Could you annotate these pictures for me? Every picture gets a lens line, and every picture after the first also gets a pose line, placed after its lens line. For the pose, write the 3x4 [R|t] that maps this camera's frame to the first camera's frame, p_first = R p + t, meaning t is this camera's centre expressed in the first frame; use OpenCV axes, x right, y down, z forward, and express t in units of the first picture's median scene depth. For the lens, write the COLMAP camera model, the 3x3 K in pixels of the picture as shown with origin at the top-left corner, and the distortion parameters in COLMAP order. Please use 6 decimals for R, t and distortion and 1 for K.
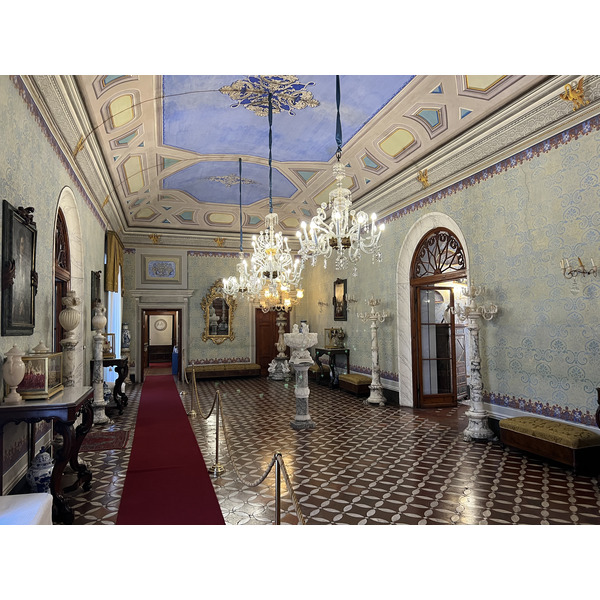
lens RADIAL K [[452.3, 0, 300.0], [0, 452.3, 300.0], [0, 0, 1]] dist [0.016317, -0.008031]
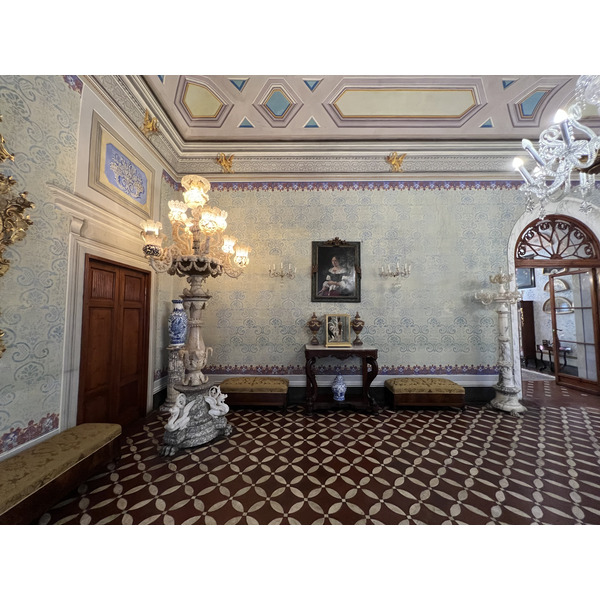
lens RADIAL K [[255.5, 0, 298.9], [0, 255.5, 291.3], [0, 0, 1]] dist [0.001096, 0.000217]
pose [[0.292122, 0.063081, 0.954298, -0.375665], [-0.053637, 0.997333, -0.049507, 0.068266], [-0.954876, -0.036723, 0.294726, 1.256662]]
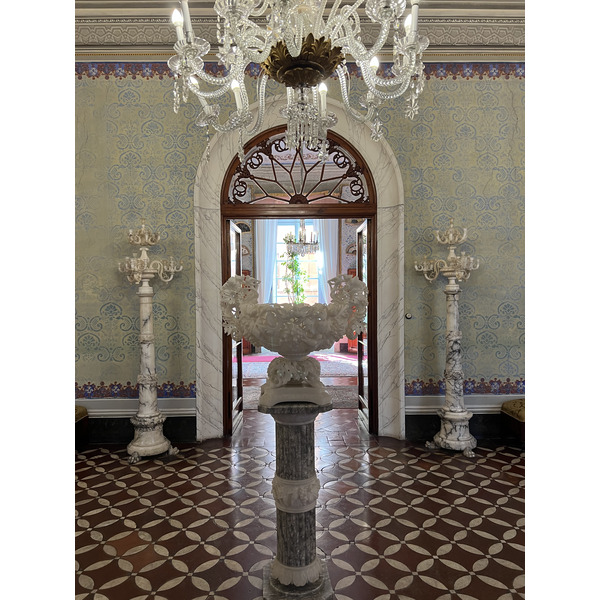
lens RADIAL K [[452.3, 0, 300.0], [0, 452.3, 300.0], [0, 0, 1]] dist [0.016317, -0.008031]
pose [[0.277513, -0.014665, 0.960610, -0.246303], [-0.046746, 0.998493, 0.028748, 0.048576], [-0.959584, -0.052883, 0.276410, 0.751292]]
